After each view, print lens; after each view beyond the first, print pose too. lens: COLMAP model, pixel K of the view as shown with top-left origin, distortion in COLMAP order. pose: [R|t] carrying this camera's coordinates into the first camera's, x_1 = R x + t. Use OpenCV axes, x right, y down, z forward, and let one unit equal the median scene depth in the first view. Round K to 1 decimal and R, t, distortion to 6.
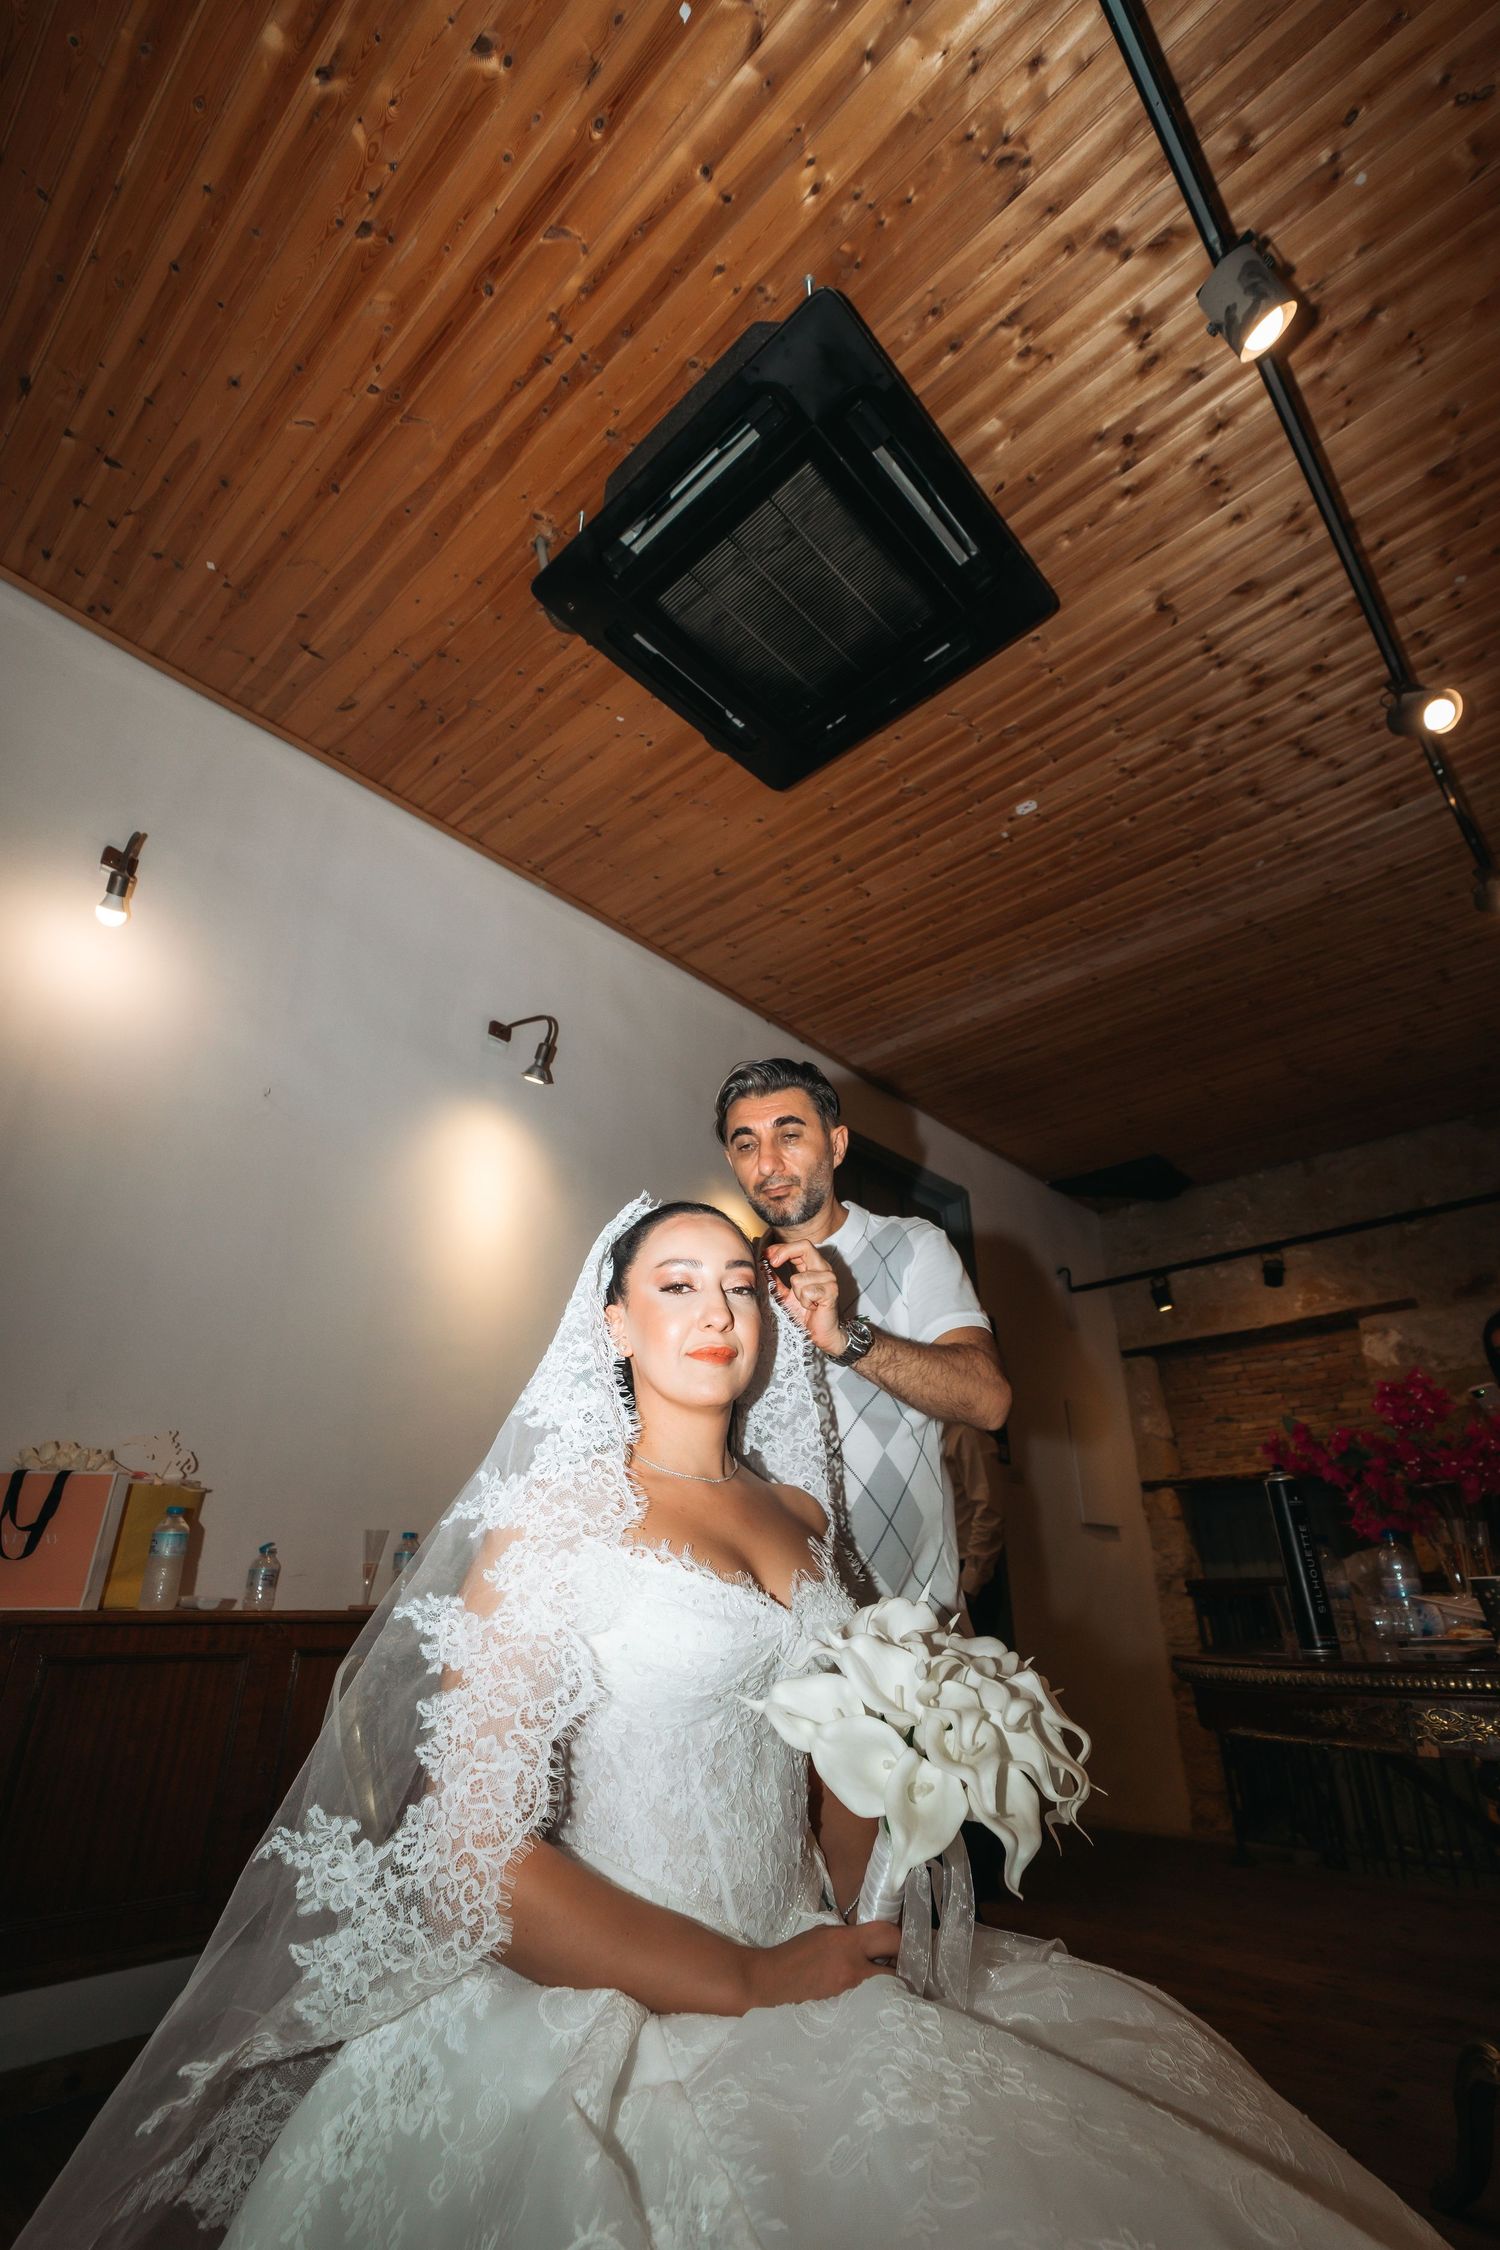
lens RADIAL K [[1011.7, 0, 761.6], [0, 1011.7, 1138.2], [0, 0, 1]] dist [0.004027, 0.000665]
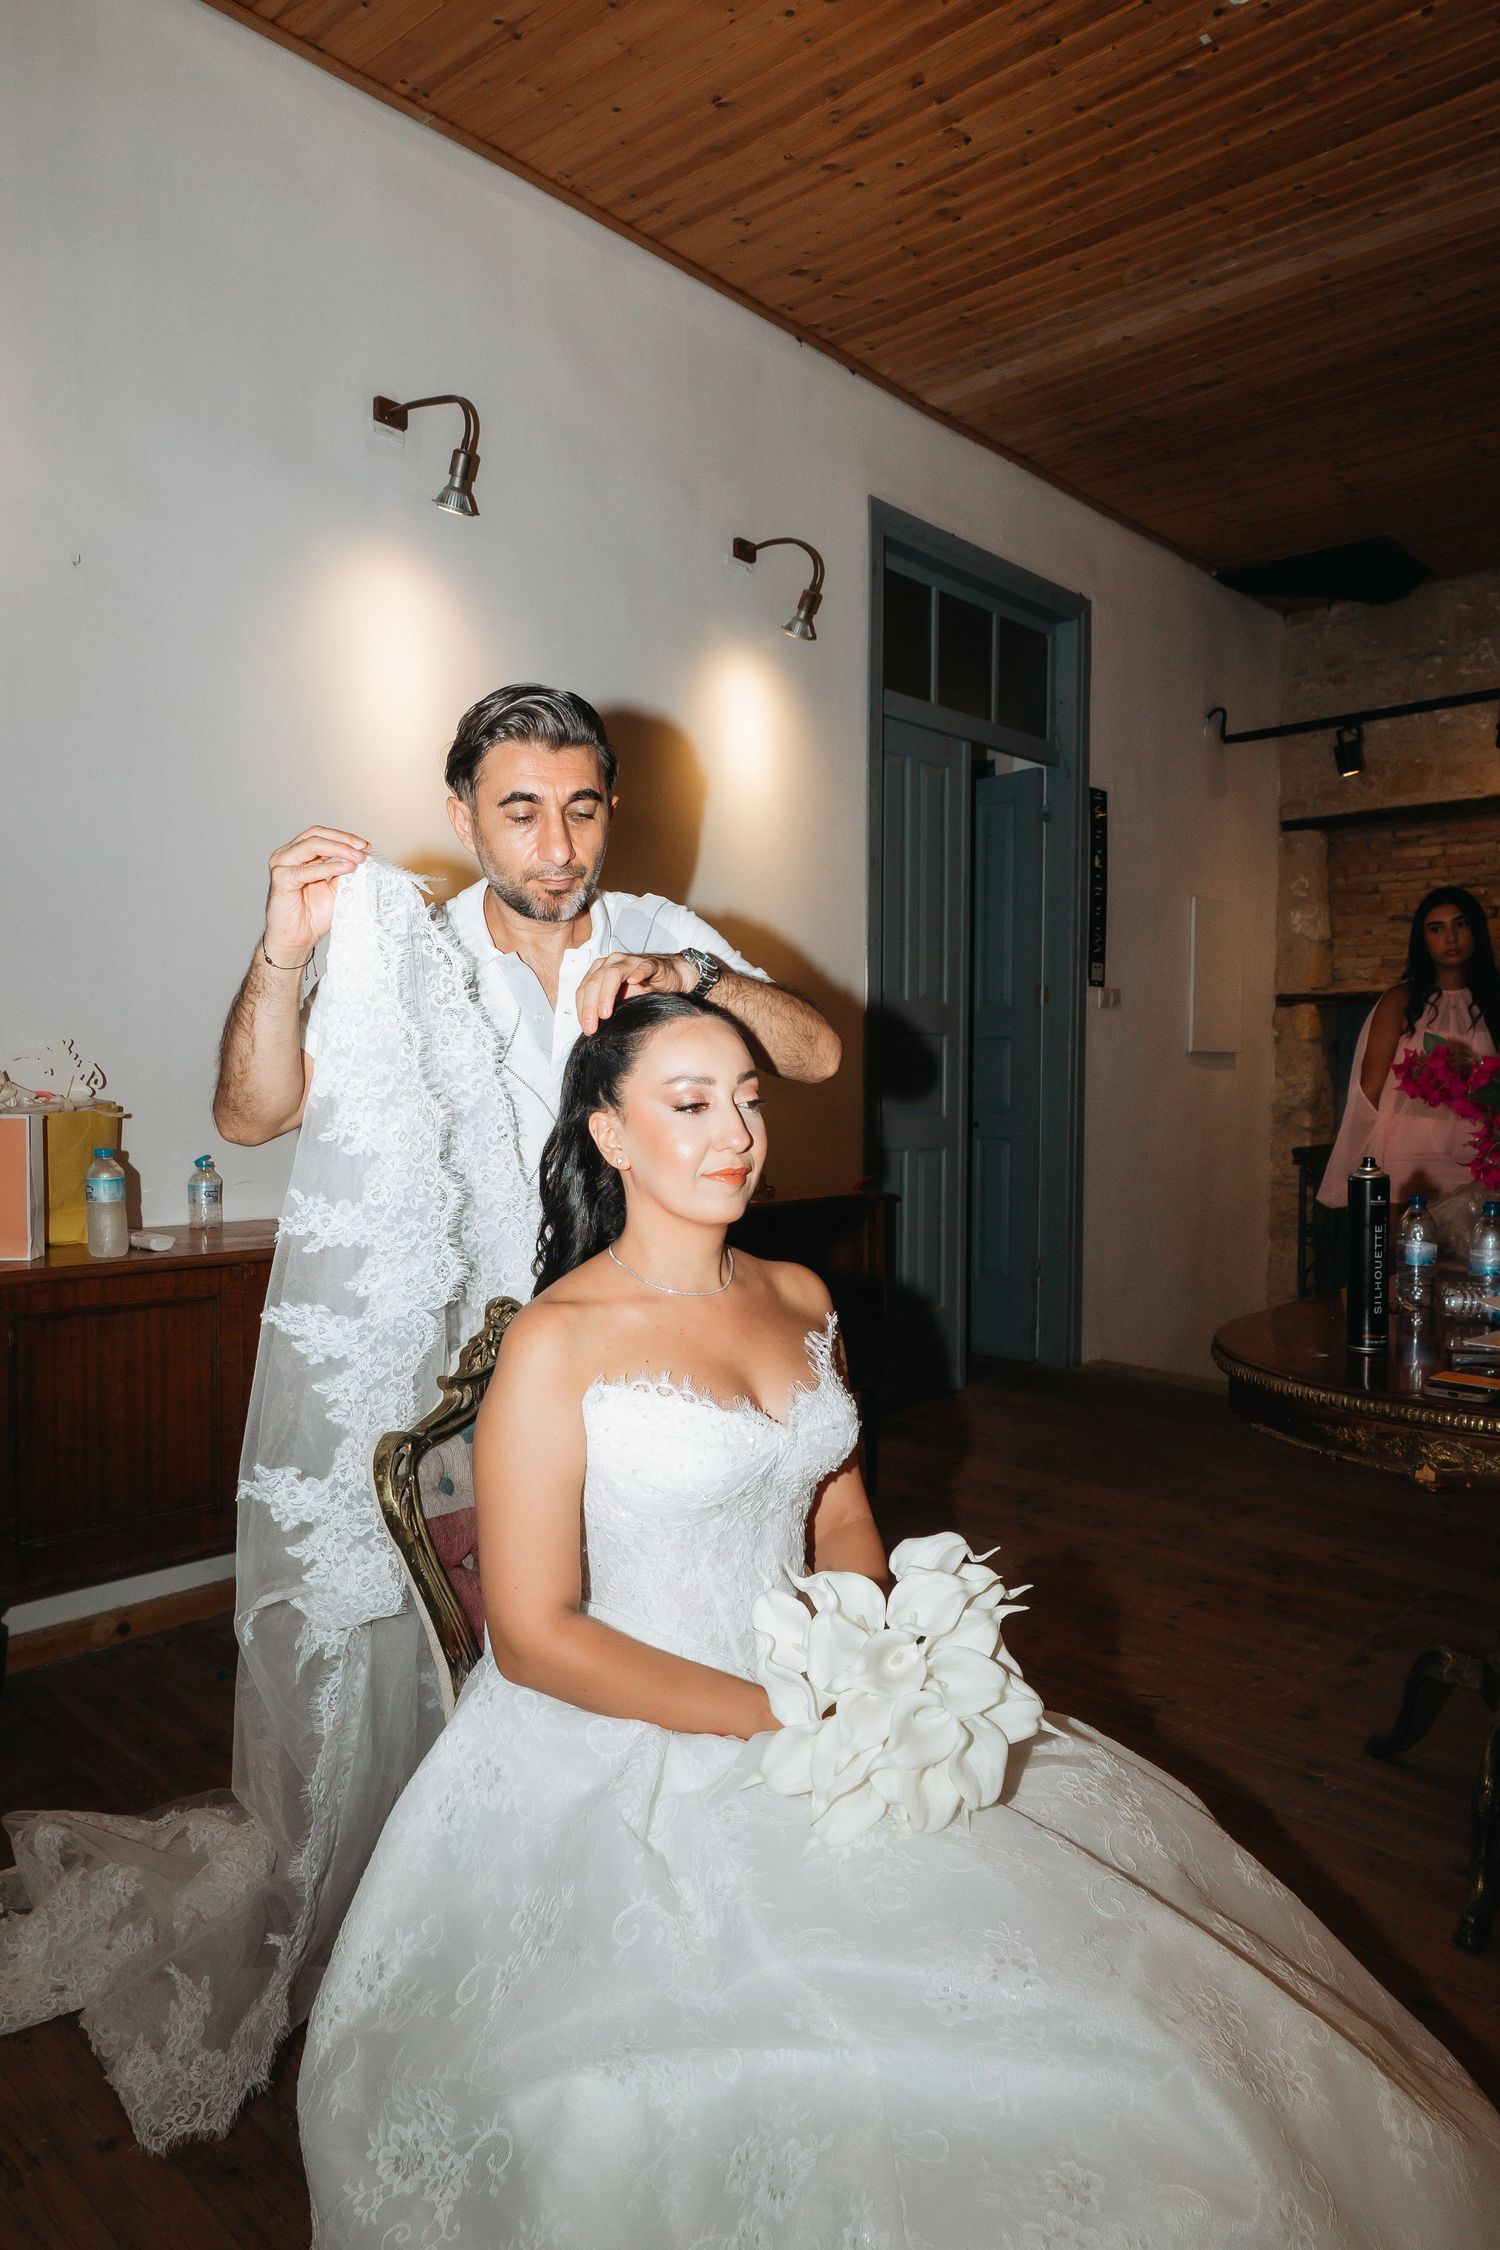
lens RADIAL K [[1439.5, 0, 763.4], [0, 1439.5, 1138.2], [0, 0, 1]] dist [0.000829, -0.000440]
pose [[0.999828, 0.013092, -0.013171, 0.002383], [-0.005471, 0.885429, 0.464742, -0.112273], [0.017746, -0.464590, 0.885348, -0.040087]]
